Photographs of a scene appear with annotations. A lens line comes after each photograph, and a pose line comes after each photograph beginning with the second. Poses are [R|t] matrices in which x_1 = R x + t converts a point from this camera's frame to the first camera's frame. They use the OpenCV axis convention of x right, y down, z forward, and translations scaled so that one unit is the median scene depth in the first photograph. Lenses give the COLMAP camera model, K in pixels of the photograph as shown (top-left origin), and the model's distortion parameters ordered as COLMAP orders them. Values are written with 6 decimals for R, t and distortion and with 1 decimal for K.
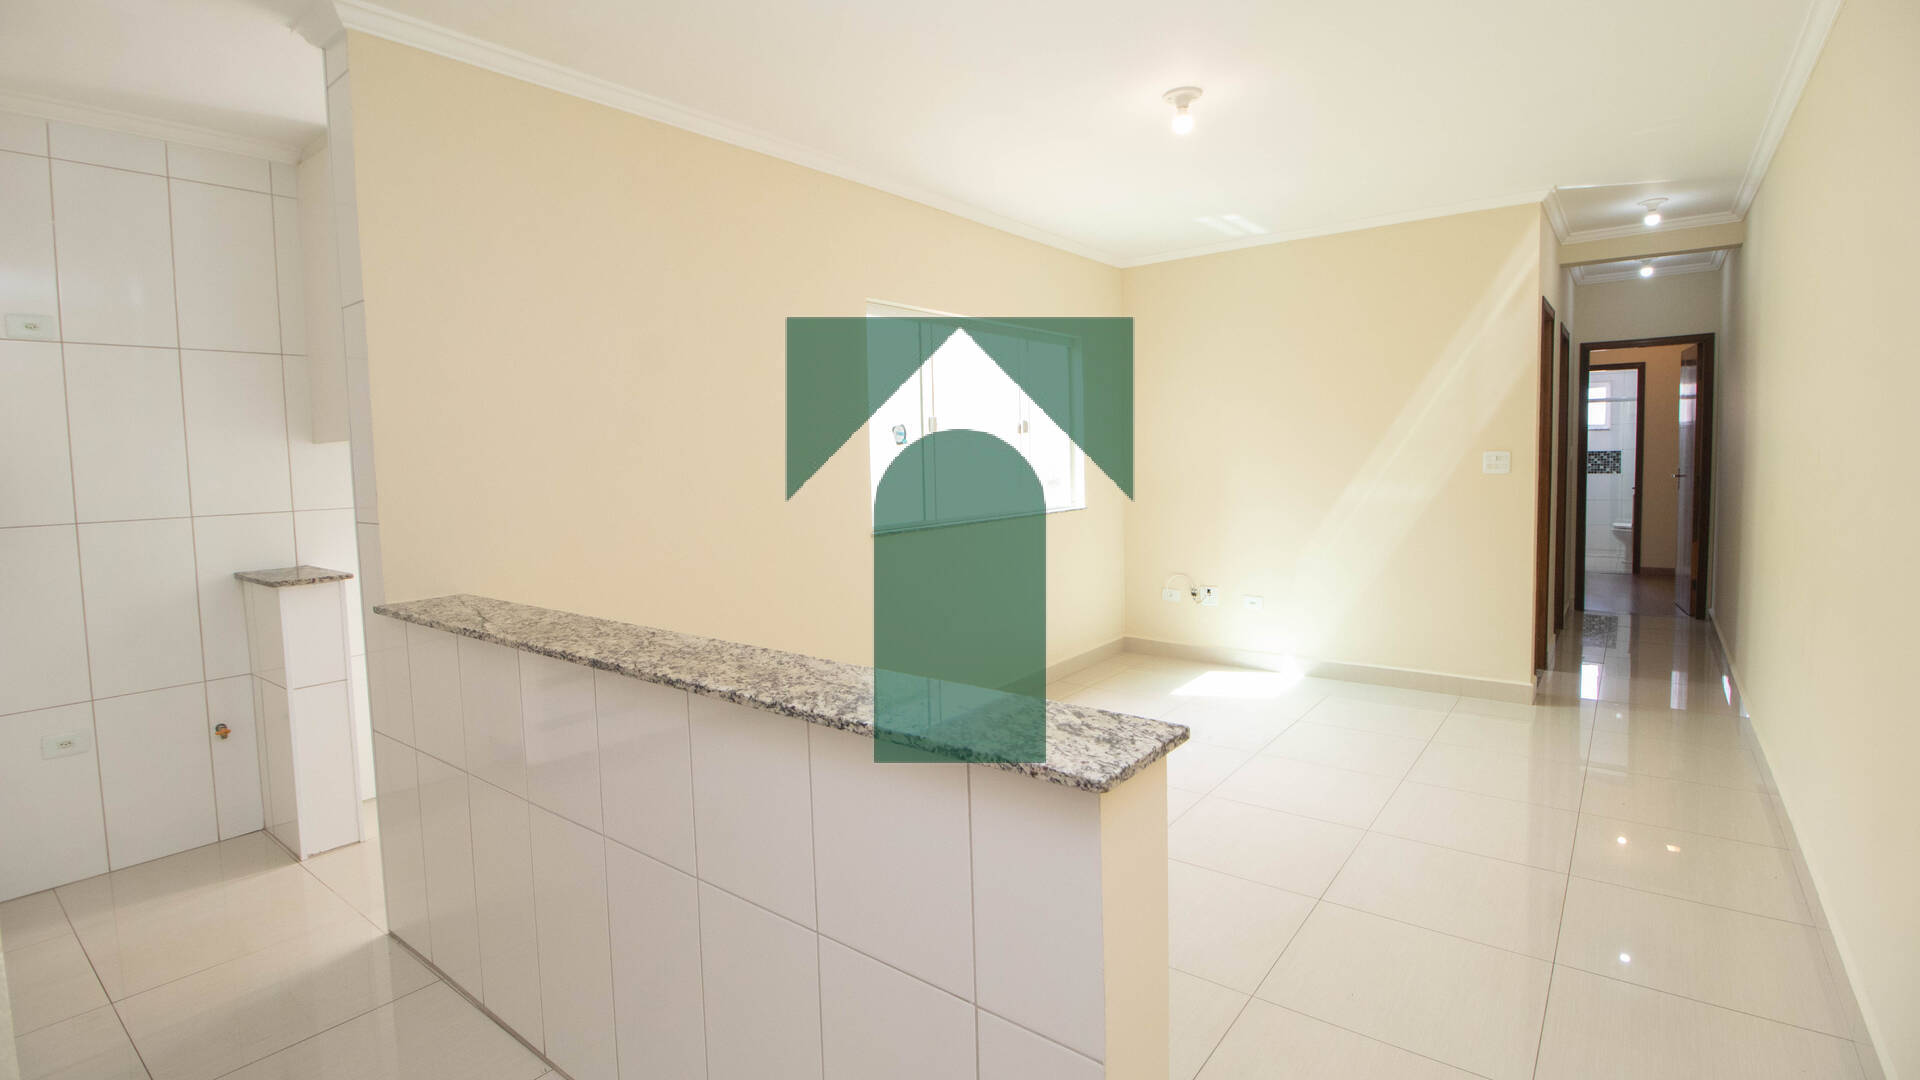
lens RADIAL K [[893.0, 0, 948.9], [0, 893.0, 515.1], [0, 0, 1]] dist [-0.000787, -0.010820]
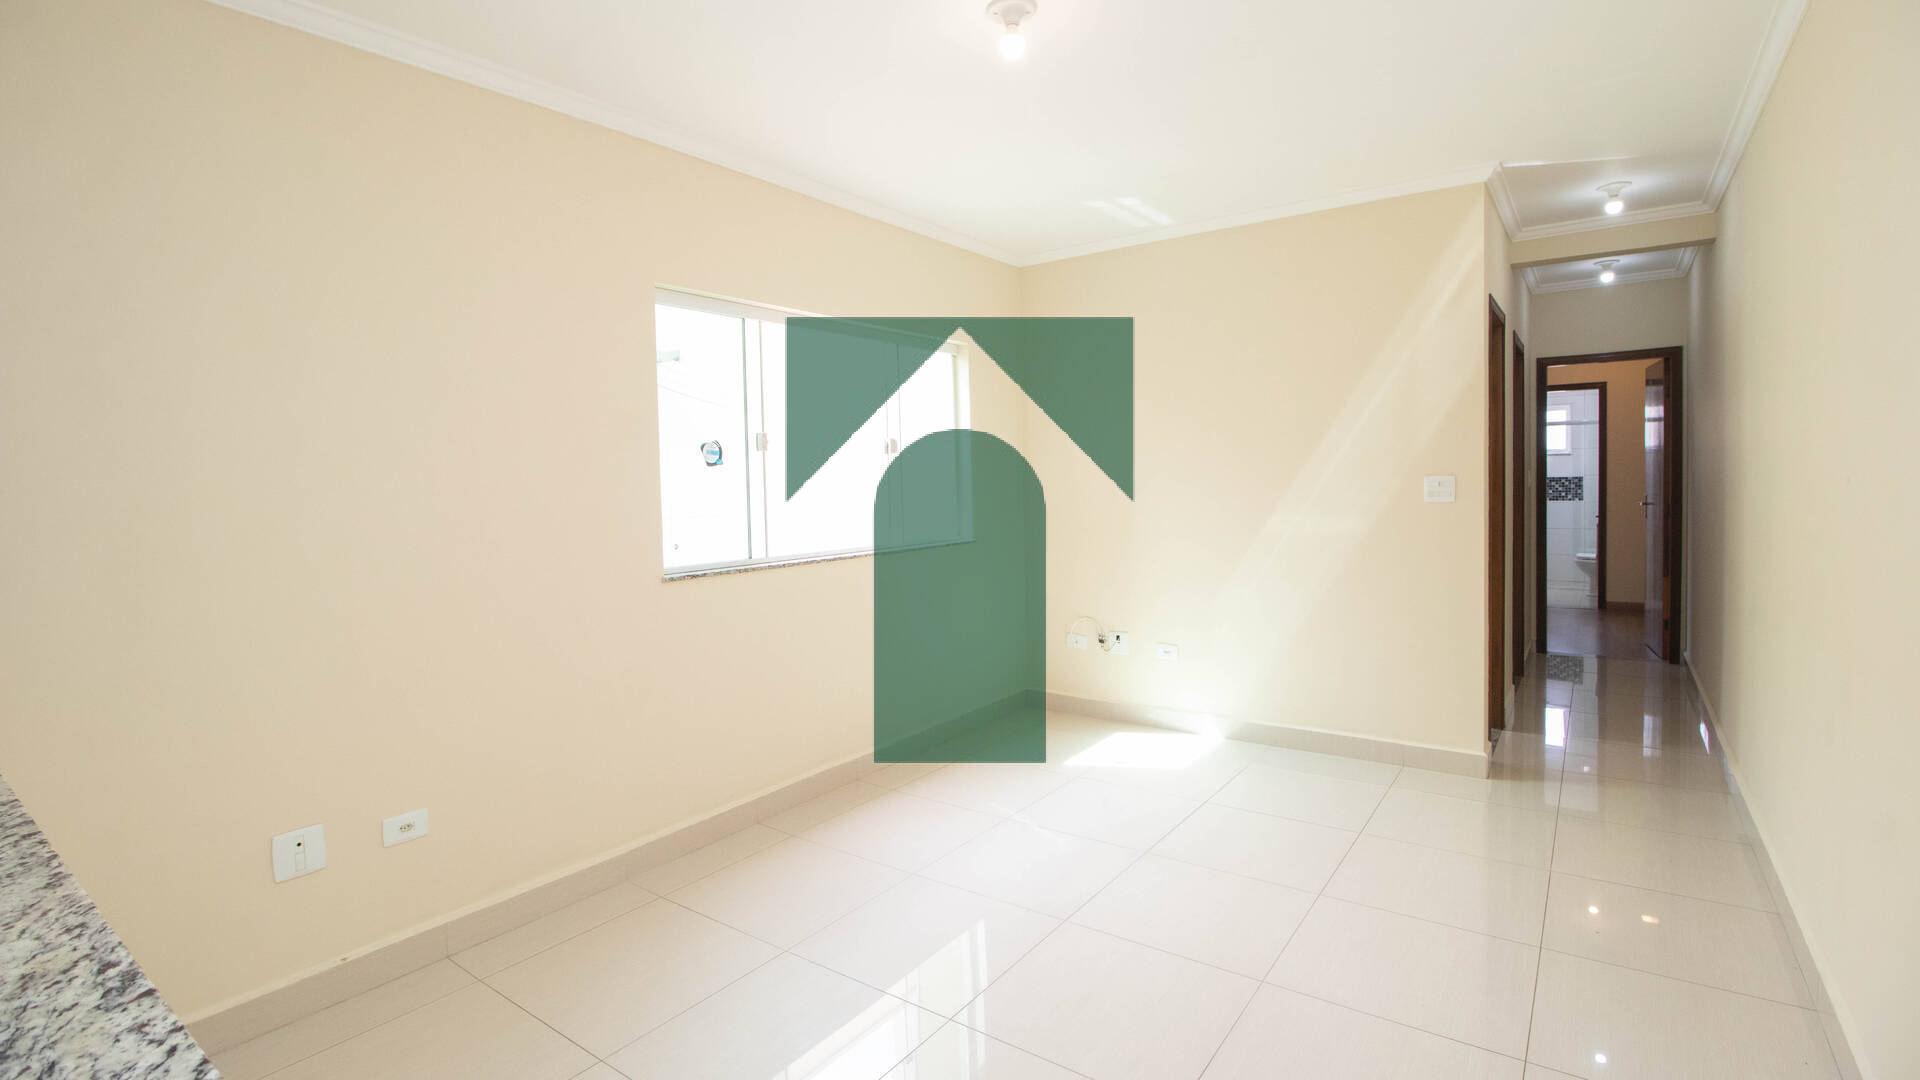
lens RADIAL K [[875.8, 0, 963.7], [0, 875.8, 510.4], [0, 0, 1]] dist [0.001061, -0.010533]
pose [[0.999536, 0.001221, 0.030434, 0.106389], [-0.000223, 0.999462, -0.032787, -0.009034], [-0.030458, 0.032765, 0.998999, 0.142371]]
